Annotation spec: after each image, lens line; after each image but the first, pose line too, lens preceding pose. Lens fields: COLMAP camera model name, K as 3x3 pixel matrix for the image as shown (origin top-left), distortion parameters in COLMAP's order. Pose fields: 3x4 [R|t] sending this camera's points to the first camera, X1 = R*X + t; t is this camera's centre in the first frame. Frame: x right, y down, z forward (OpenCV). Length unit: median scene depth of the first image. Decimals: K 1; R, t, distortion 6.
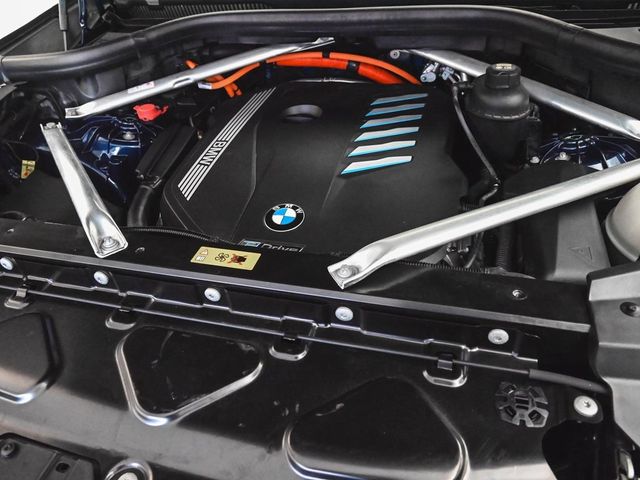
lens RADIAL K [[479.7, 0, 317.7], [0, 479.7, 259.2], [0, 0, 1]] dist [-0.047599, 0.004138]
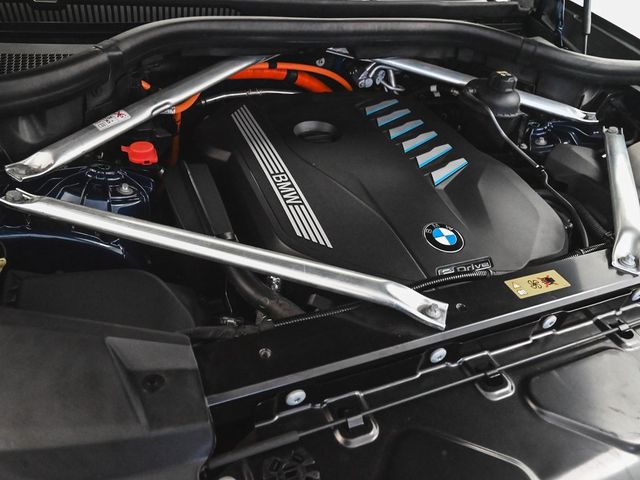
lens RADIAL K [[479.7, 0, 317.7], [0, 479.7, 259.2], [0, 0, 1]] dist [-0.047599, 0.004138]
pose [[0.768013, -0.270340, 0.580579, -0.620641], [0.267151, 0.959136, 0.093213, -0.149435], [-0.582053, 0.083514, 0.808851, 0.266133]]
